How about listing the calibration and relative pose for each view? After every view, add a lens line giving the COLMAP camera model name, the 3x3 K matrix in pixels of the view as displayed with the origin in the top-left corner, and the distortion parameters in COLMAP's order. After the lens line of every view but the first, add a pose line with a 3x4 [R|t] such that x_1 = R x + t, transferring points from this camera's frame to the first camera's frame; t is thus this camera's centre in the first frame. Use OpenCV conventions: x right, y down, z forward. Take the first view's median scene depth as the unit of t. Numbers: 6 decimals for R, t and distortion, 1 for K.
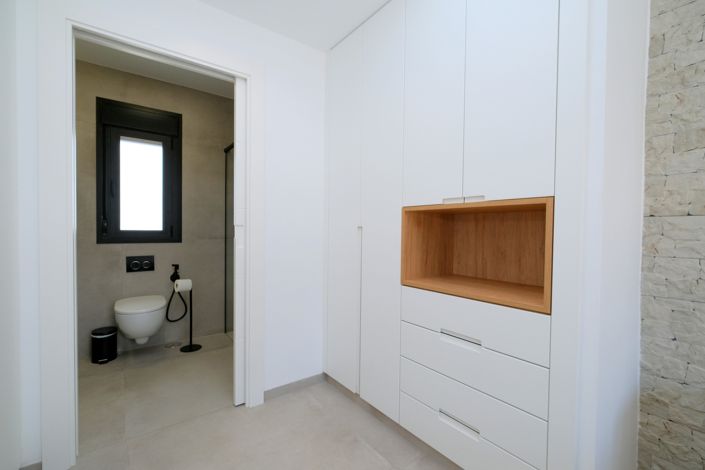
lens RADIAL K [[305.1, 0, 349.5], [0, 305.1, 232.5], [0, 0, 1]] dist [-0.004662, 0.001210]
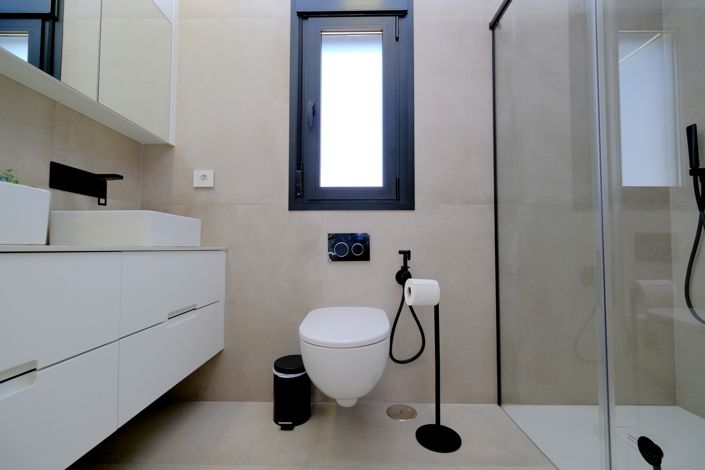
lens RADIAL K [[305.1, 0, 351.7], [0, 305.1, 232.2], [0, 0, 1]] dist [-0.004662, 0.001210]
pose [[0.800543, -0.021232, -0.598899, -0.337576], [-0.001251, 0.999311, -0.037099, 0.094141], [0.599274, 0.030449, 0.799965, 0.540223]]
